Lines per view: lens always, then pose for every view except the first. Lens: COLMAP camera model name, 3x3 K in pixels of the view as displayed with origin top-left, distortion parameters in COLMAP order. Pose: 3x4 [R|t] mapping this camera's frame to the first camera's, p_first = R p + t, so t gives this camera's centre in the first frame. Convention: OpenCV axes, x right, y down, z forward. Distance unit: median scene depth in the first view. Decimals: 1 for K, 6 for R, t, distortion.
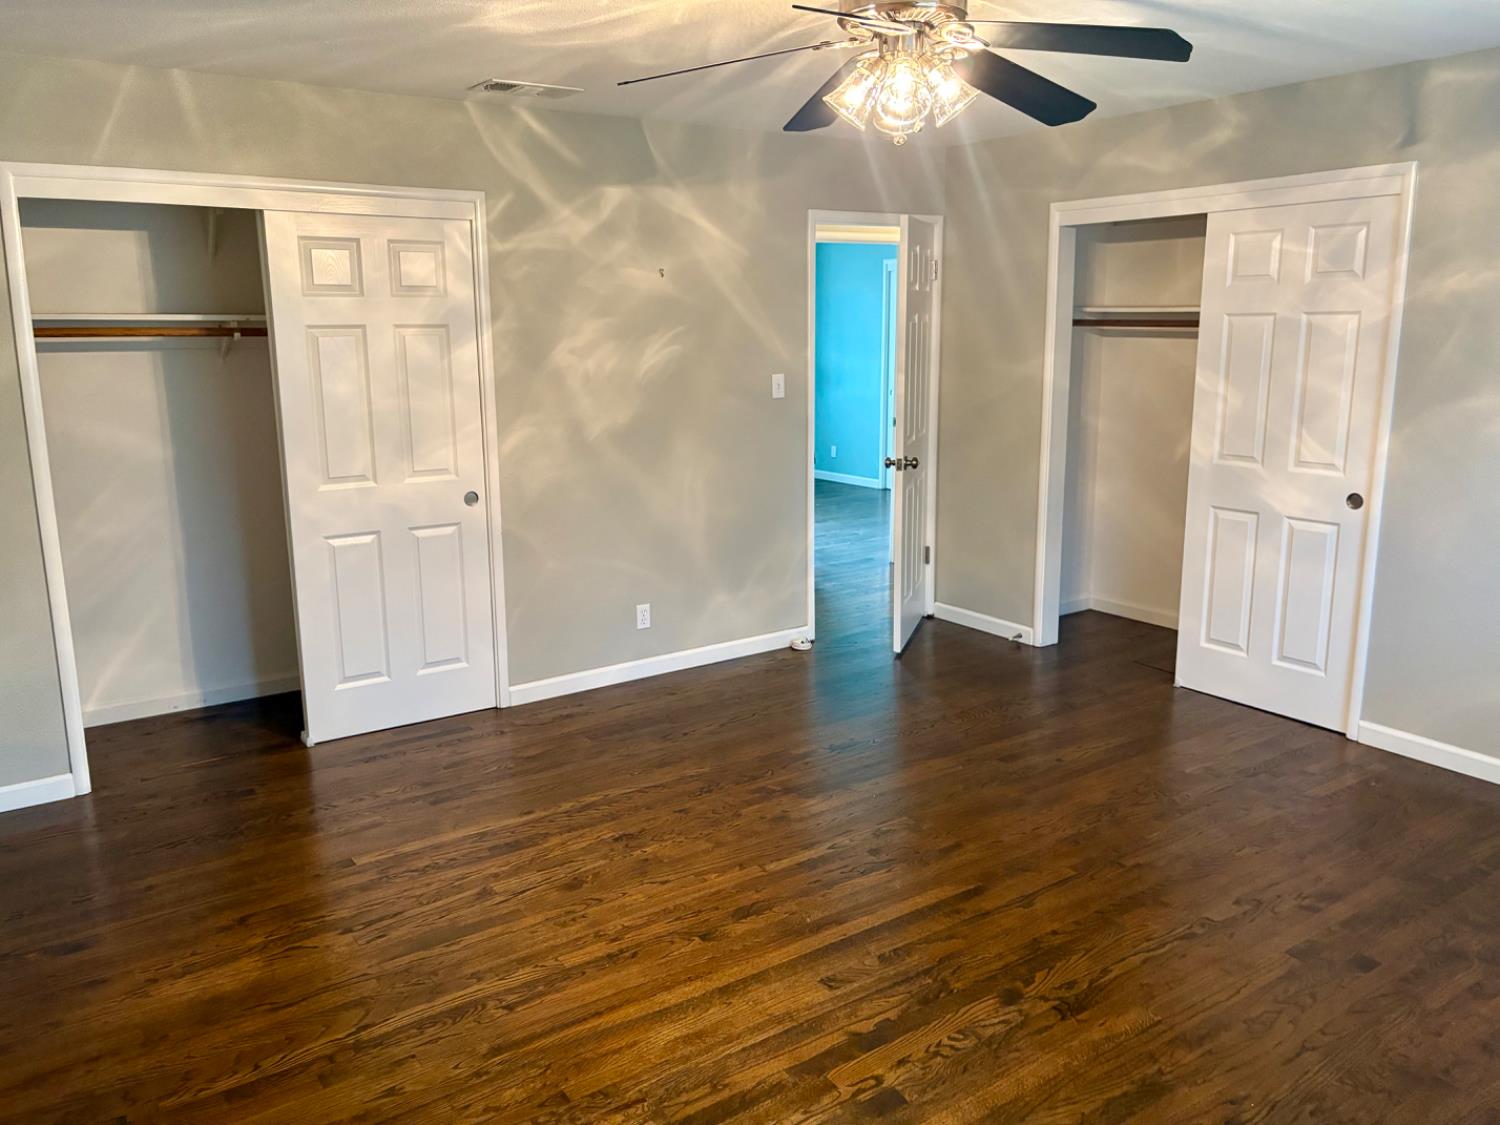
lens RADIAL K [[1137.2, 0, 749.1], [0, 1137.2, 559.6], [0, 0, 1]] dist [-0.004052, 0.001412]
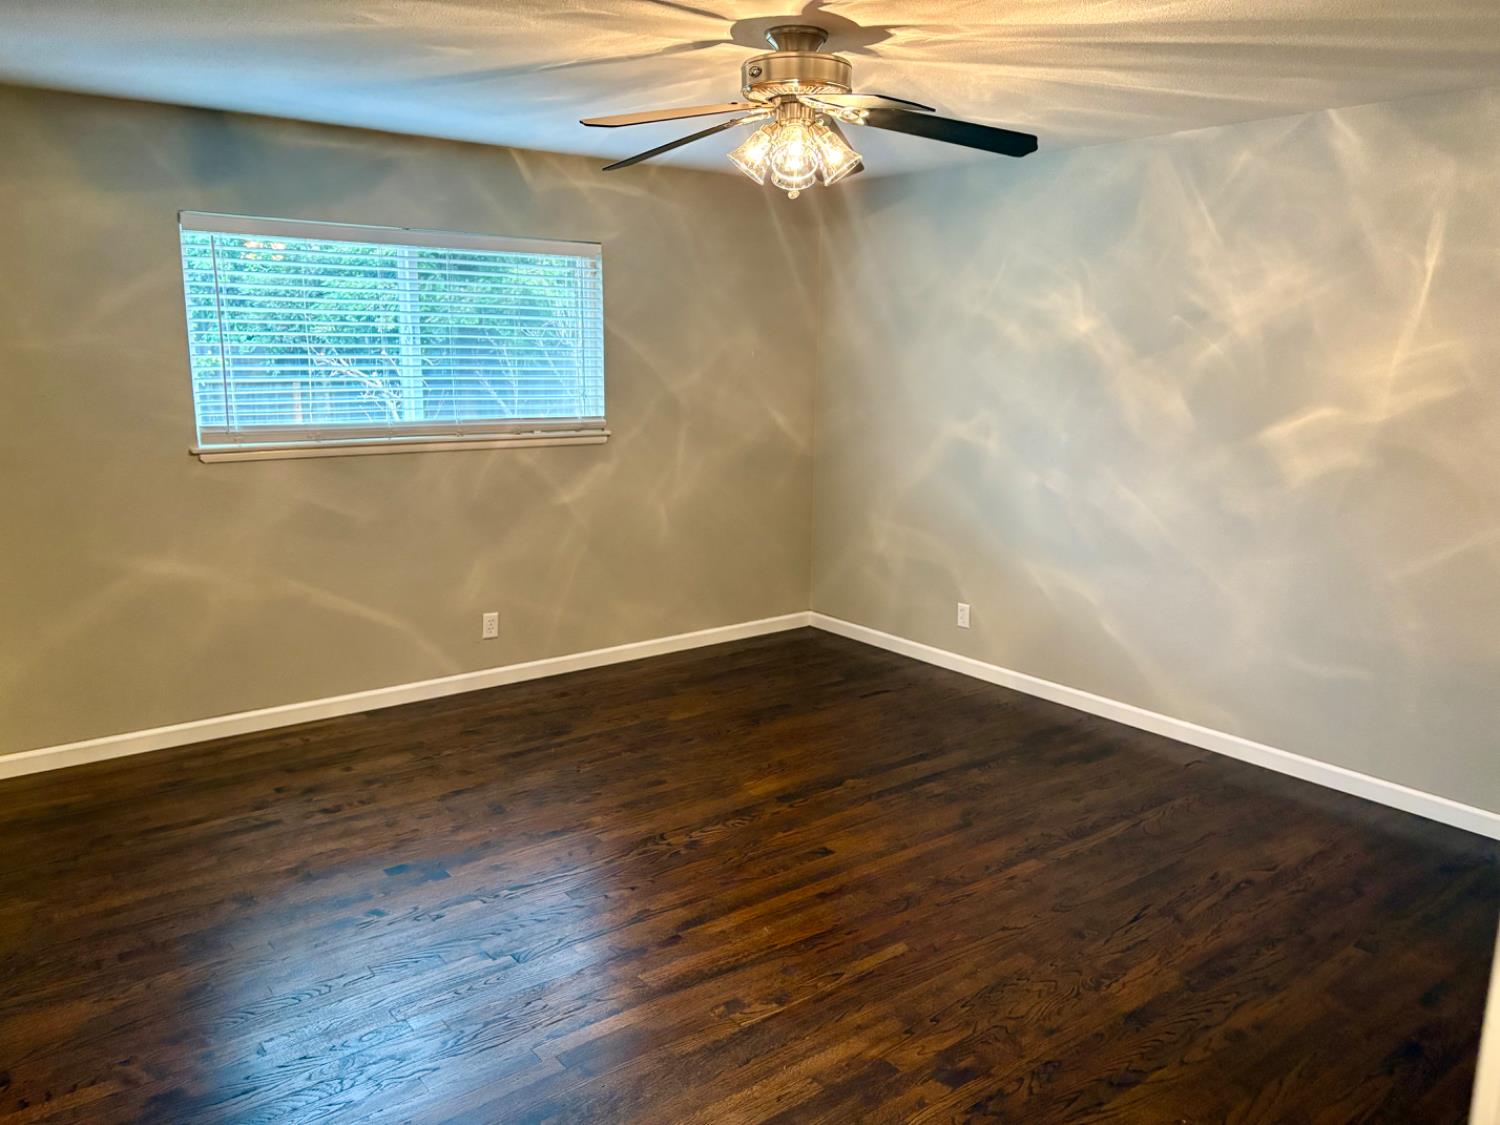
lens RADIAL K [[1137.2, 0, 750.5], [0, 1137.2, 562.4], [0, 0, 1]] dist [-0.004052, 0.001412]
pose [[-0.998375, 0.012931, -0.055502, 0.216221], [-0.010175, 0.917819, 0.396869, -0.436123], [0.056073, 0.396789, -0.916196, 1.968852]]
